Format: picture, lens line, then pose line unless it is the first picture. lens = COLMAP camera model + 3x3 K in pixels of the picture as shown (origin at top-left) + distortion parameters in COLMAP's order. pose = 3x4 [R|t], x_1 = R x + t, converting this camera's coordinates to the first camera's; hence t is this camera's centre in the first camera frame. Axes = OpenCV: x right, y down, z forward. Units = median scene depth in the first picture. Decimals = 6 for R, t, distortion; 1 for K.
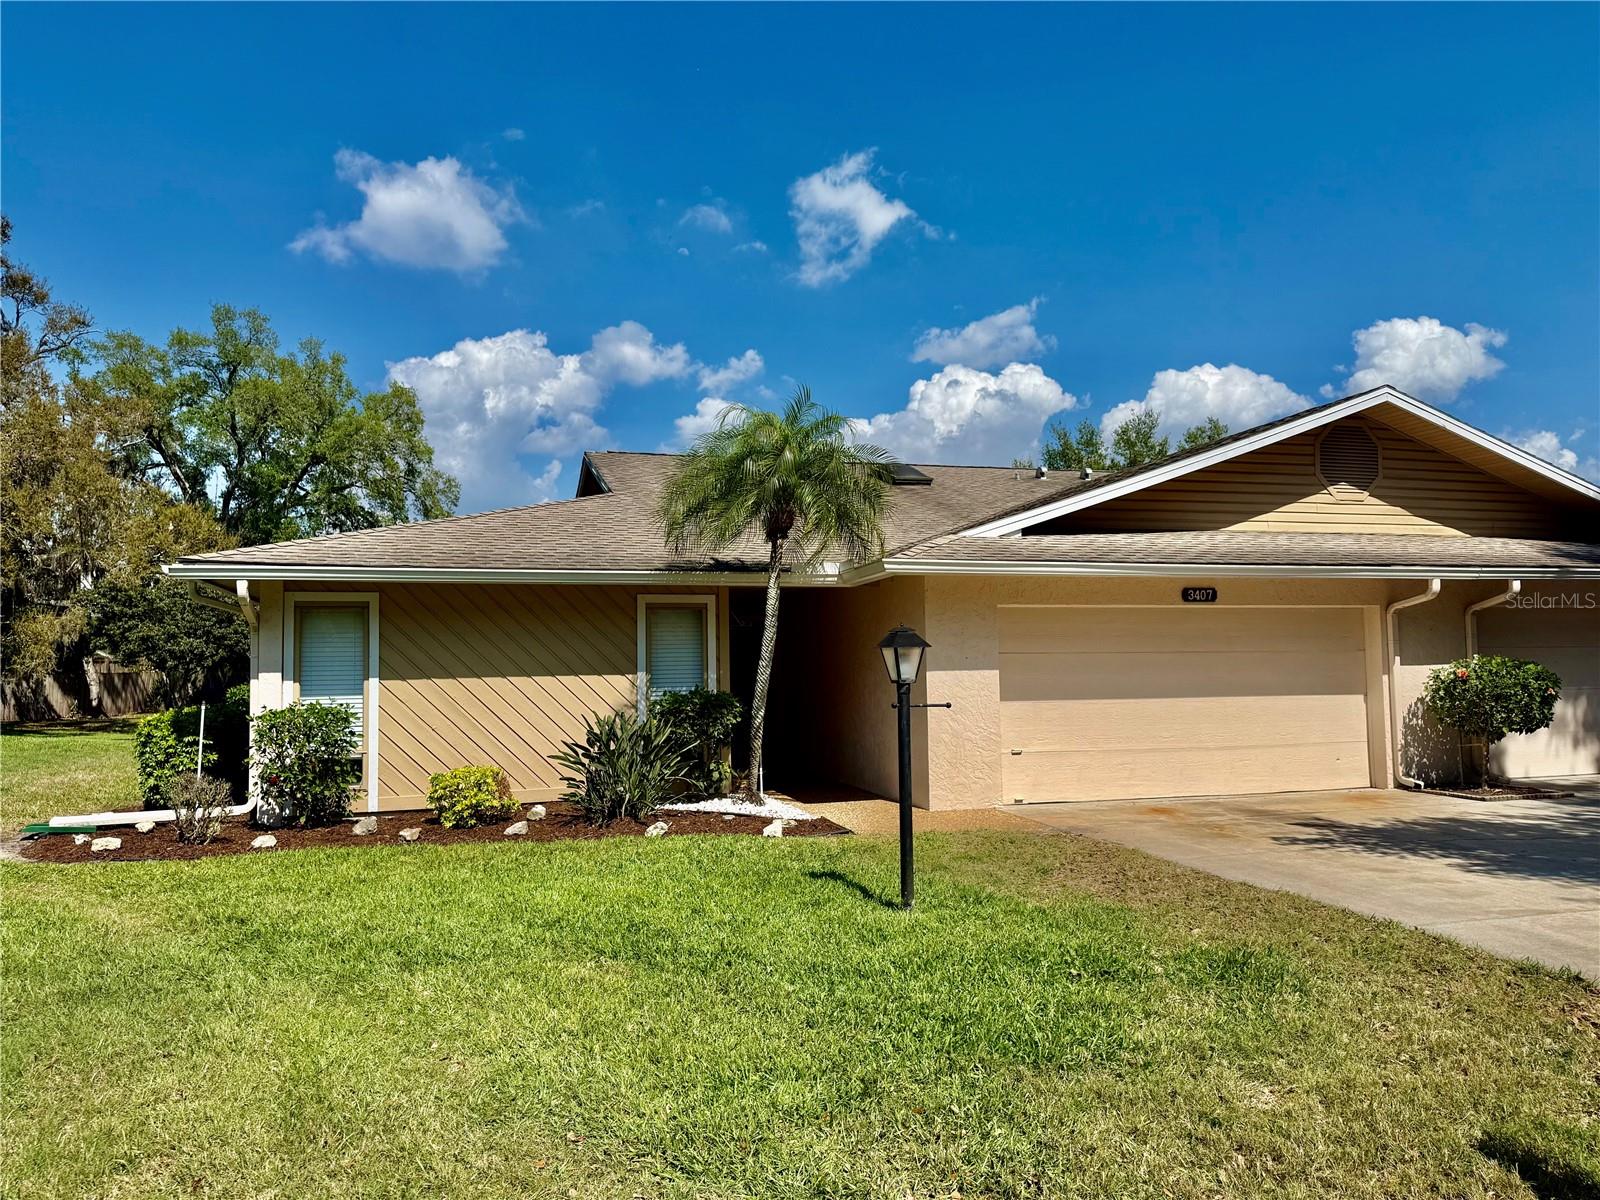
lens RADIAL K [[1114.8, 0, 800.3], [0, 1114.8, 589.7], [0, 0, 1]] dist [0.069026, -0.079648]
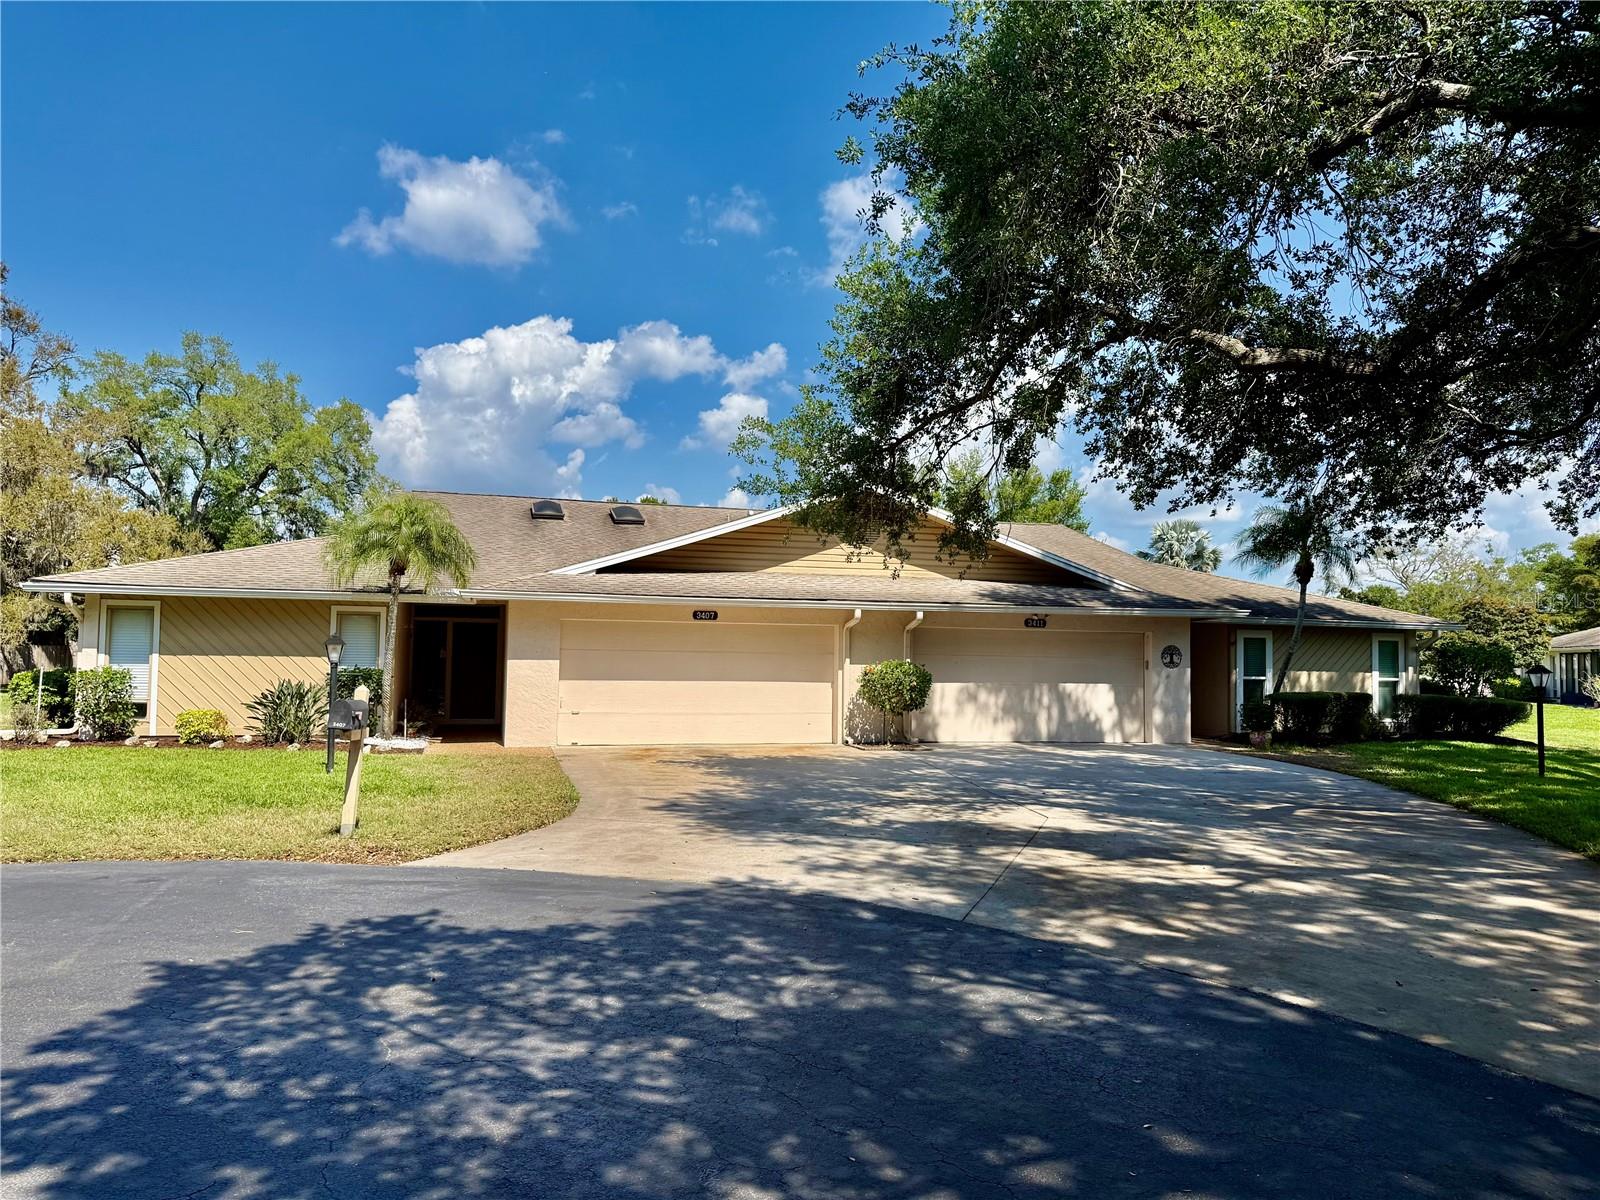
lens RADIAL K [[1114.8, 0, 803.6], [0, 1114.8, 603.7], [0, 0, 1]] dist [0.069026, -0.079648]
pose [[0.999378, 0.029115, -0.019908, 0.140833], [-0.028749, 0.999416, 0.018462, -0.011935], [0.020434, -0.017878, 0.999631, -0.145125]]
